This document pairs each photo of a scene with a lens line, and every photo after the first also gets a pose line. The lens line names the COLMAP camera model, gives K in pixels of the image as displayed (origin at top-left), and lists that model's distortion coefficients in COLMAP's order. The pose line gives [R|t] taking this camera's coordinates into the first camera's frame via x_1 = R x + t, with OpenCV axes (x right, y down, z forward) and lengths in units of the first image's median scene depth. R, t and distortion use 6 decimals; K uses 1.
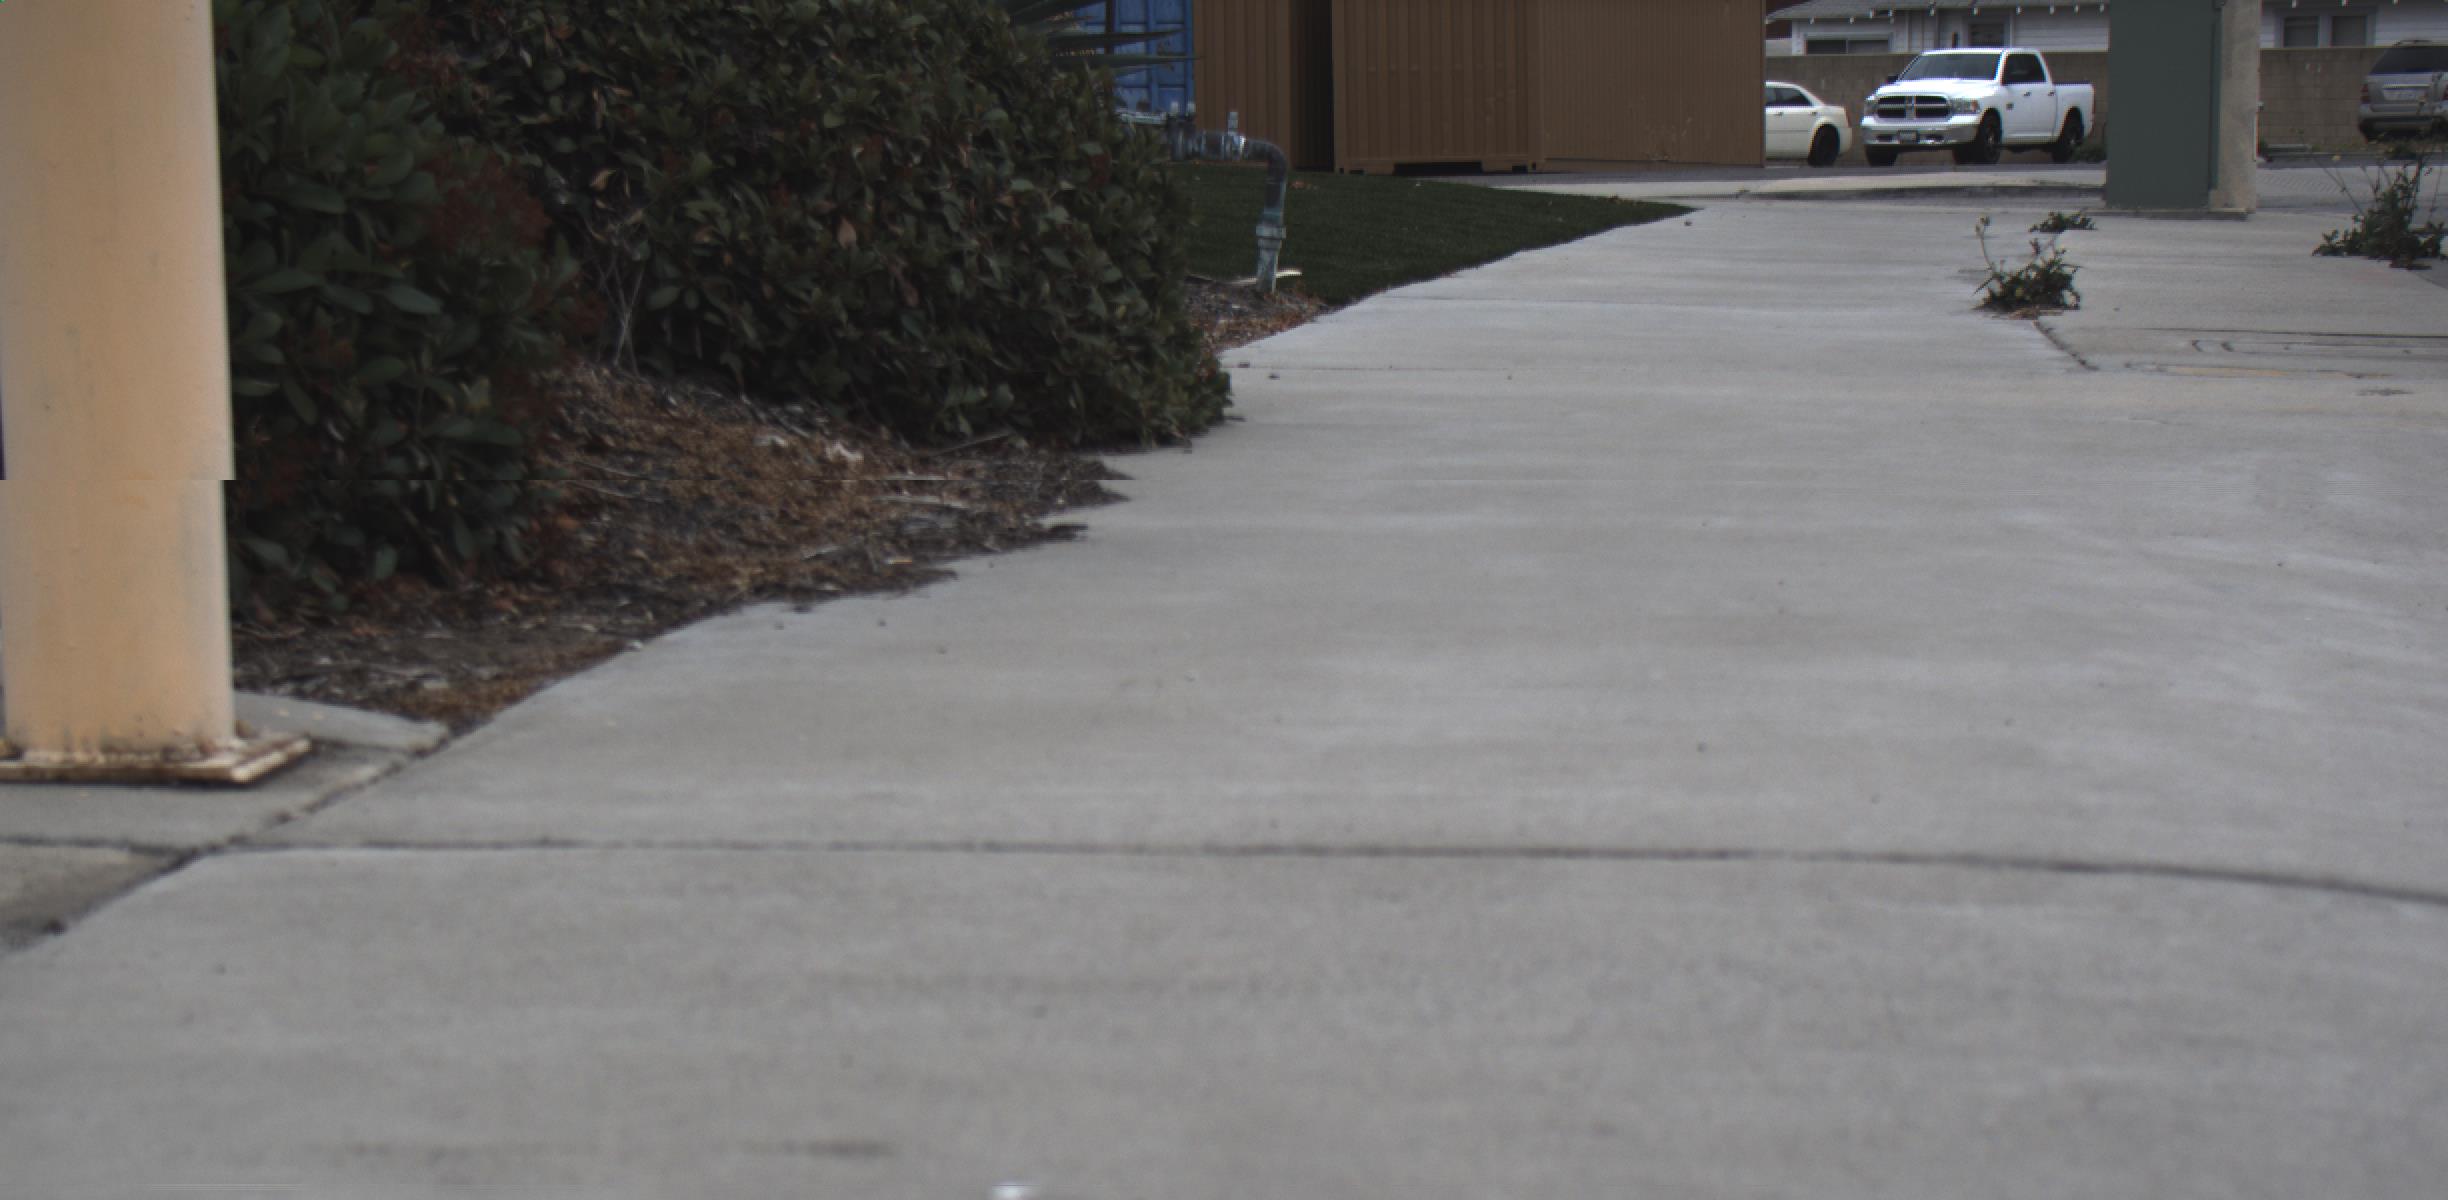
lens RADIAL K [[4606.0, 0, 1280.4], [0, 4606.0, 1030.1], [0, 0, 1]] dist [-0.162041, 0.884785]
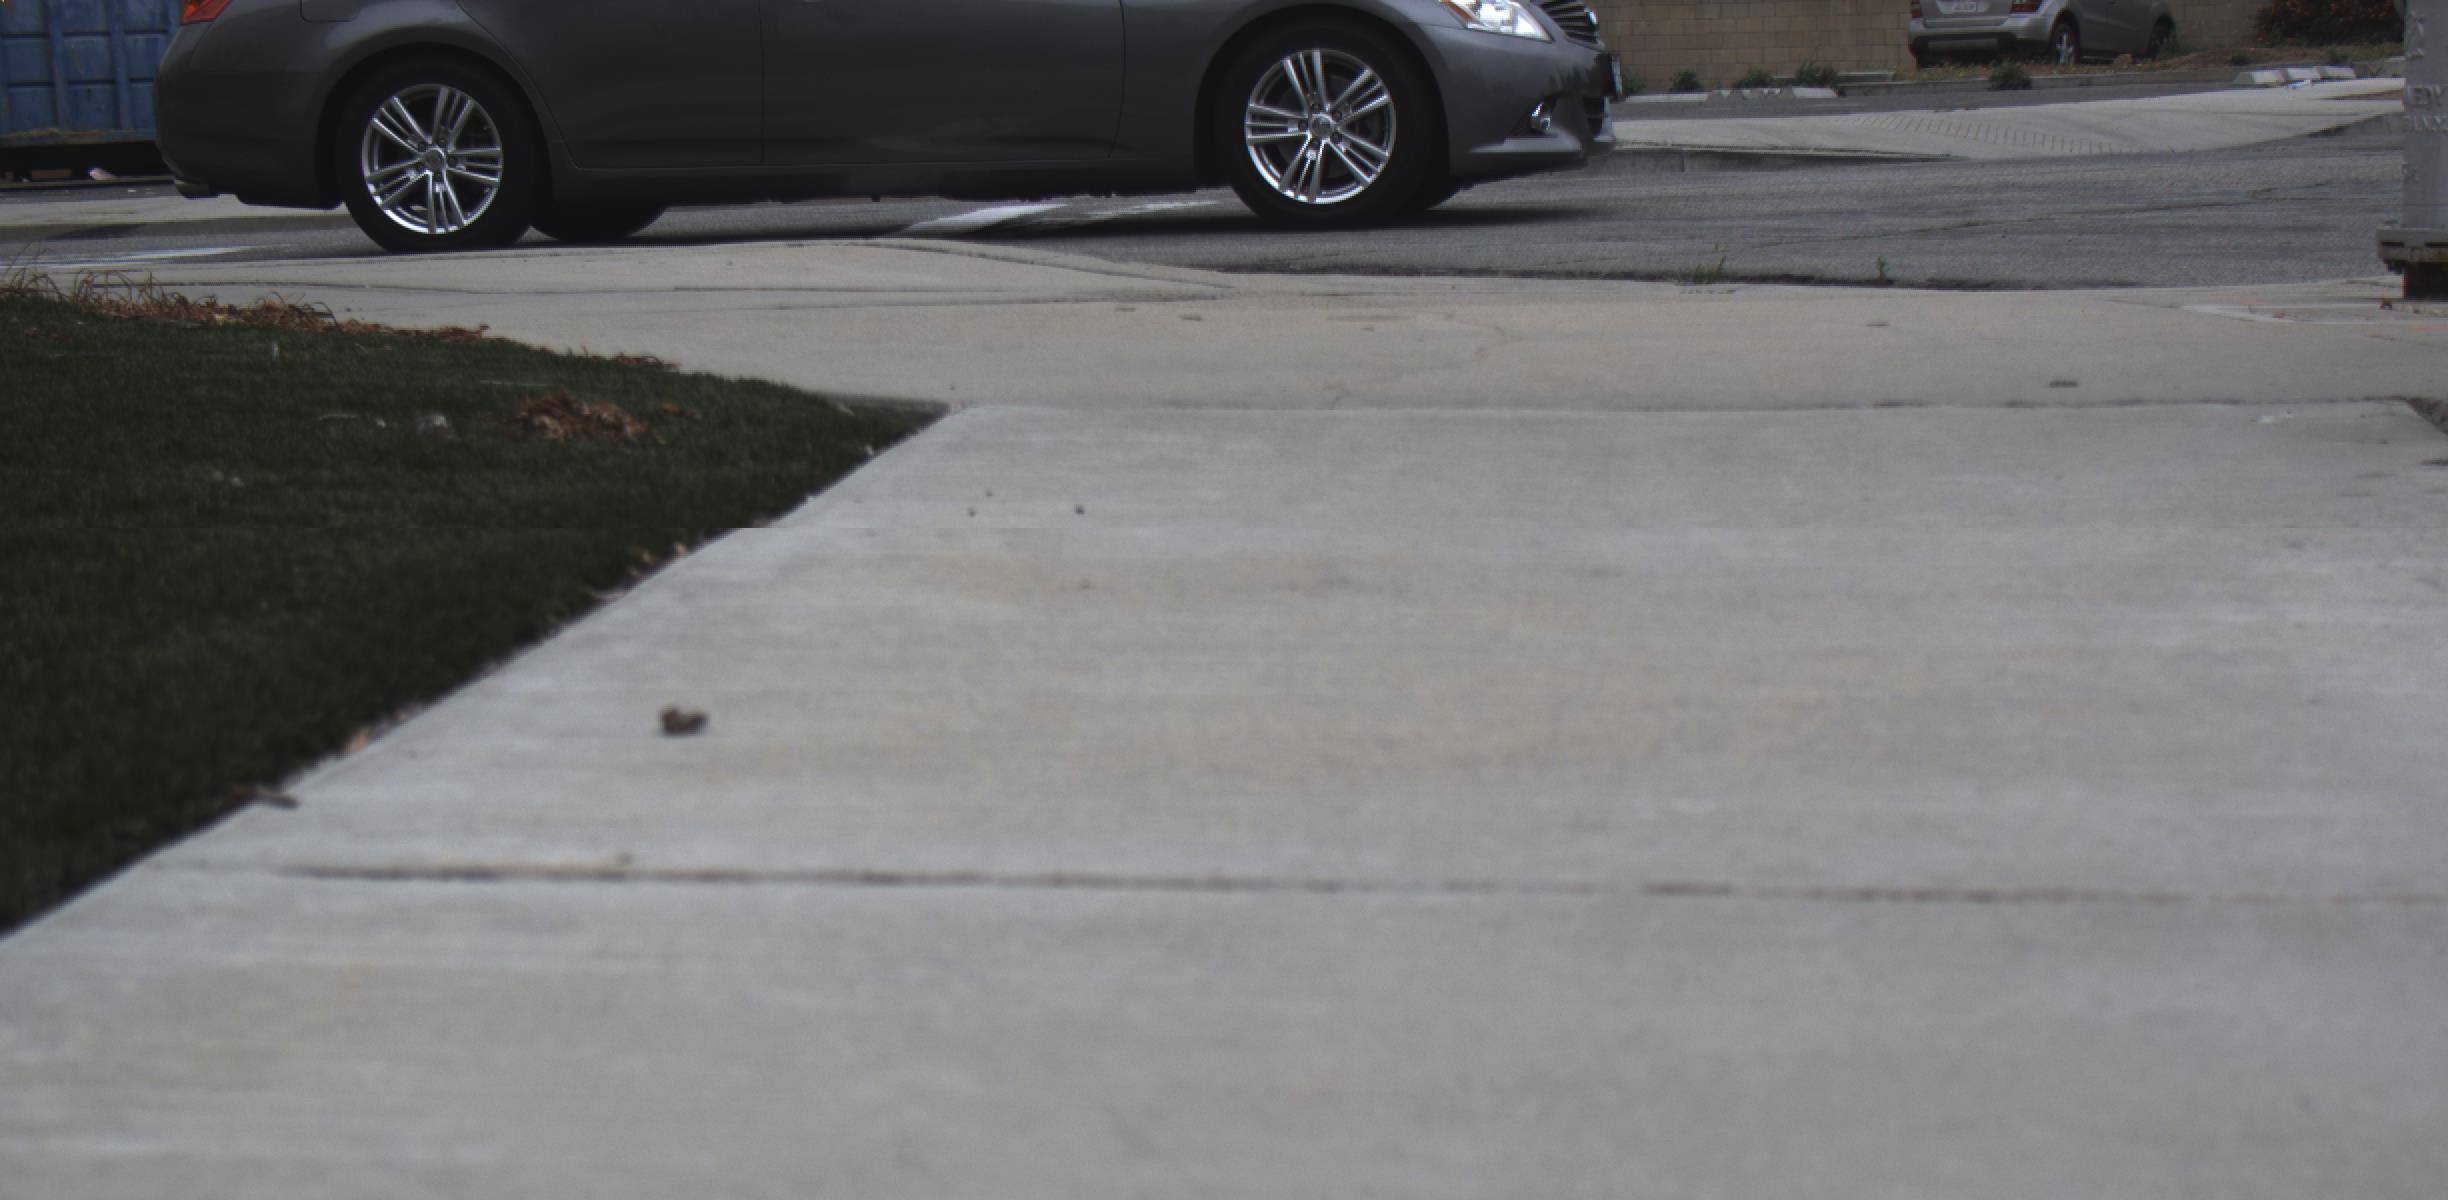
lens RADIAL K [[4606.0, 0, 1280.4], [0, 4606.0, 1030.1], [0, 0, 1]] dist [-0.162041, 0.884785]
pose [[0.992146, -0.046167, 0.116254, 0.033189], [0.044674, 0.998883, 0.015416, -0.061331], [-0.116836, -0.010102, 0.993100, 0.307877]]
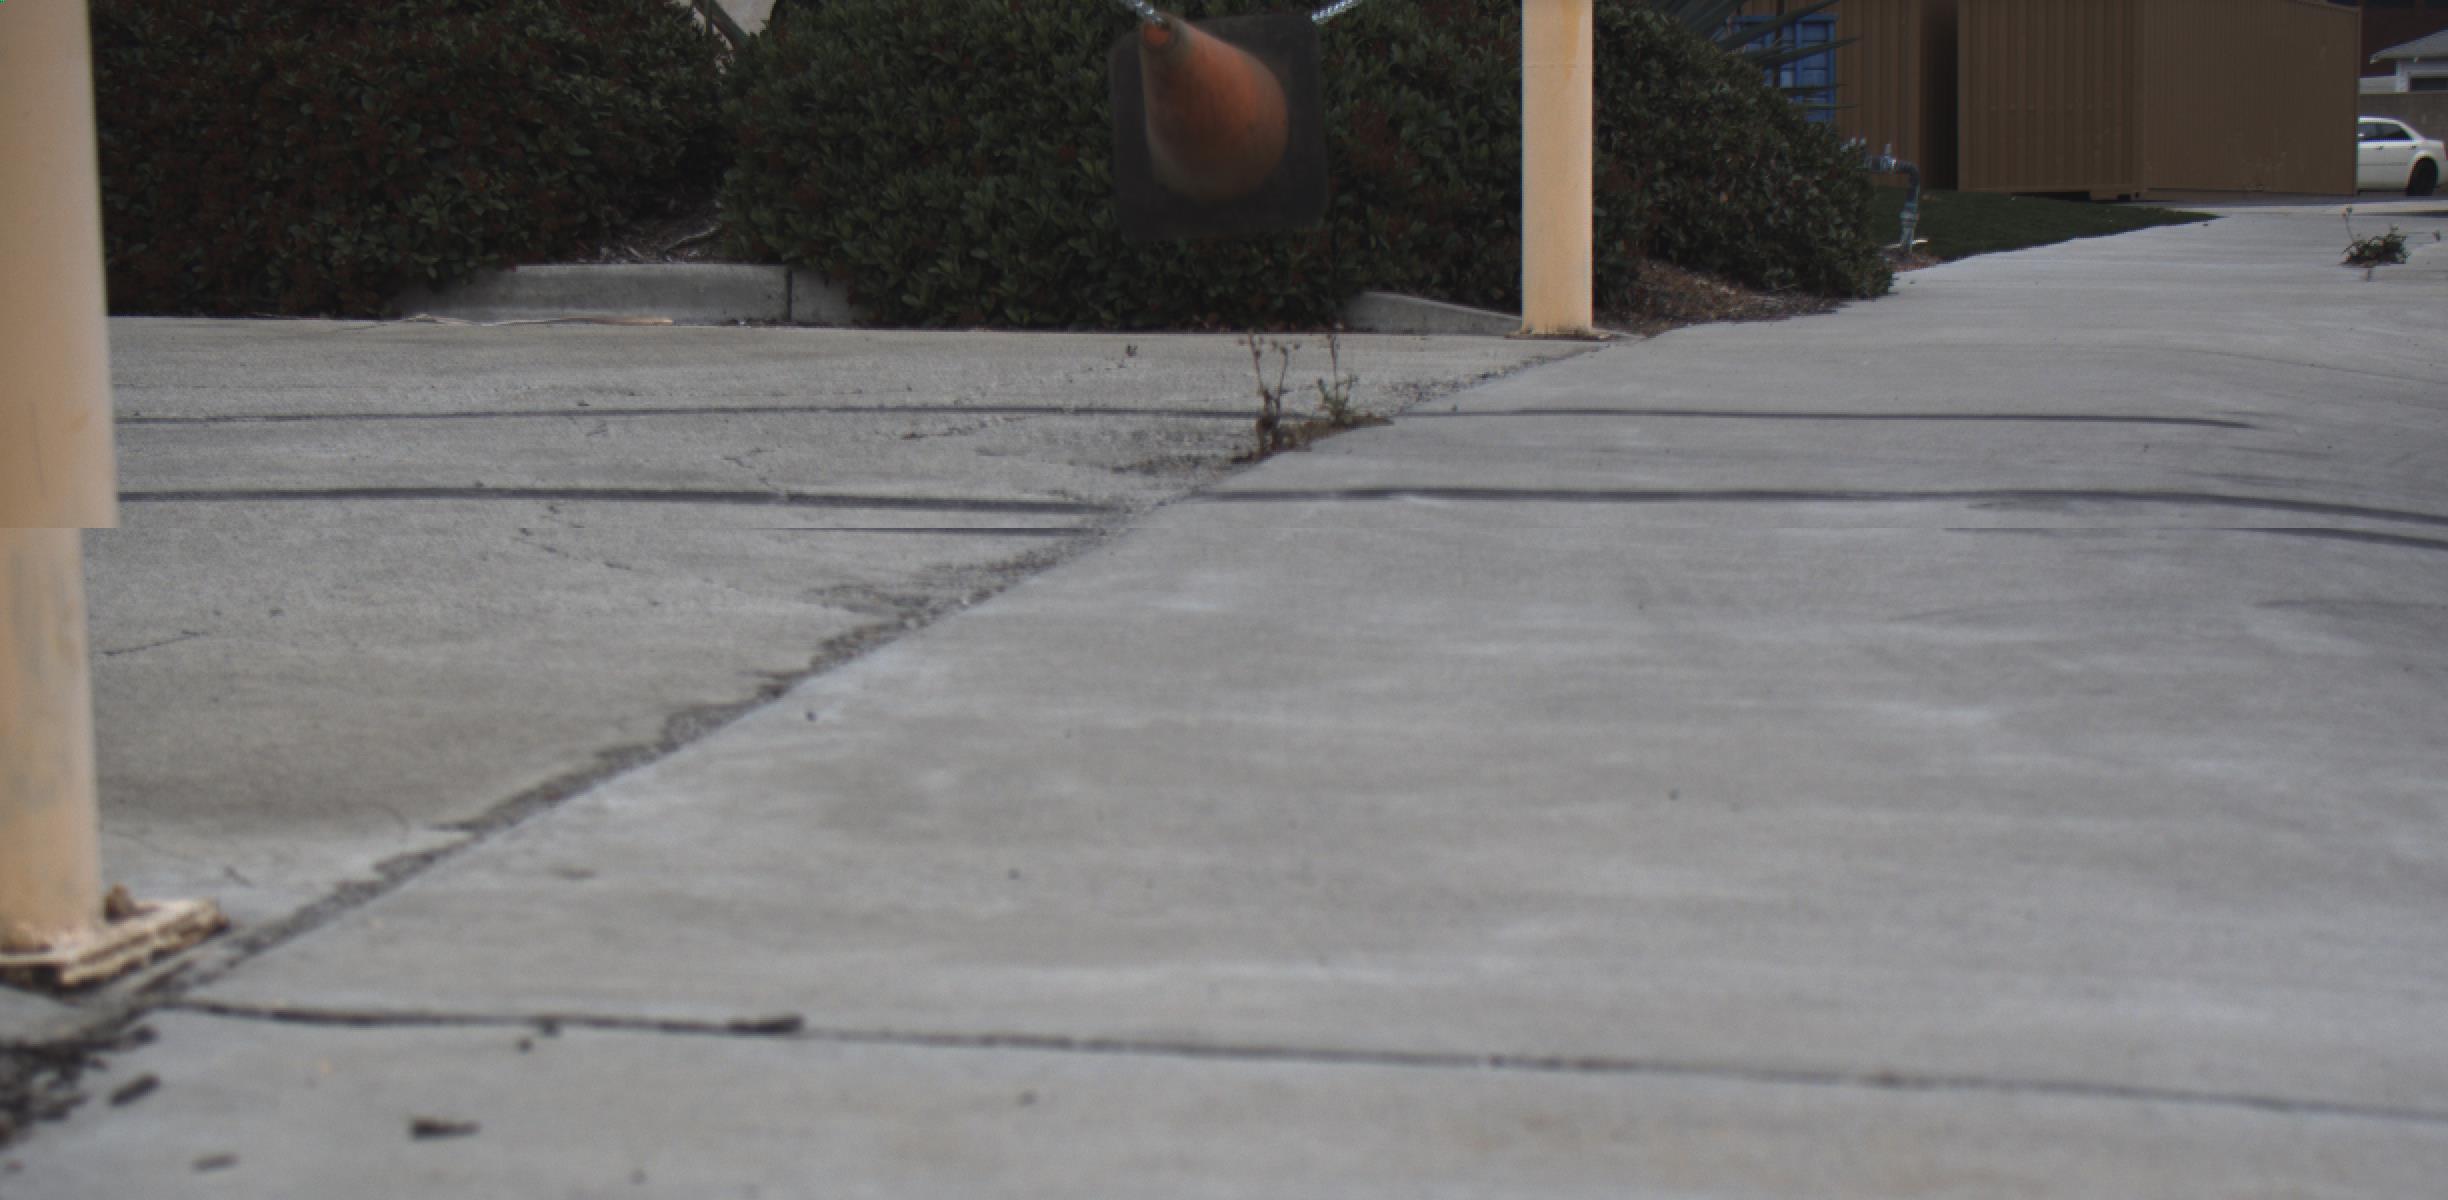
lens RADIAL K [[4606.0, 0, 1280.4], [0, 4606.0, 1030.1], [0, 0, 1]] dist [-0.162041, 0.884785]
pose [[0.991081, 0.022698, -0.131313, -0.000801], [-0.023680, 0.999702, -0.005921, 0.031059], [0.131140, 0.008978, 0.991323, -0.153624]]
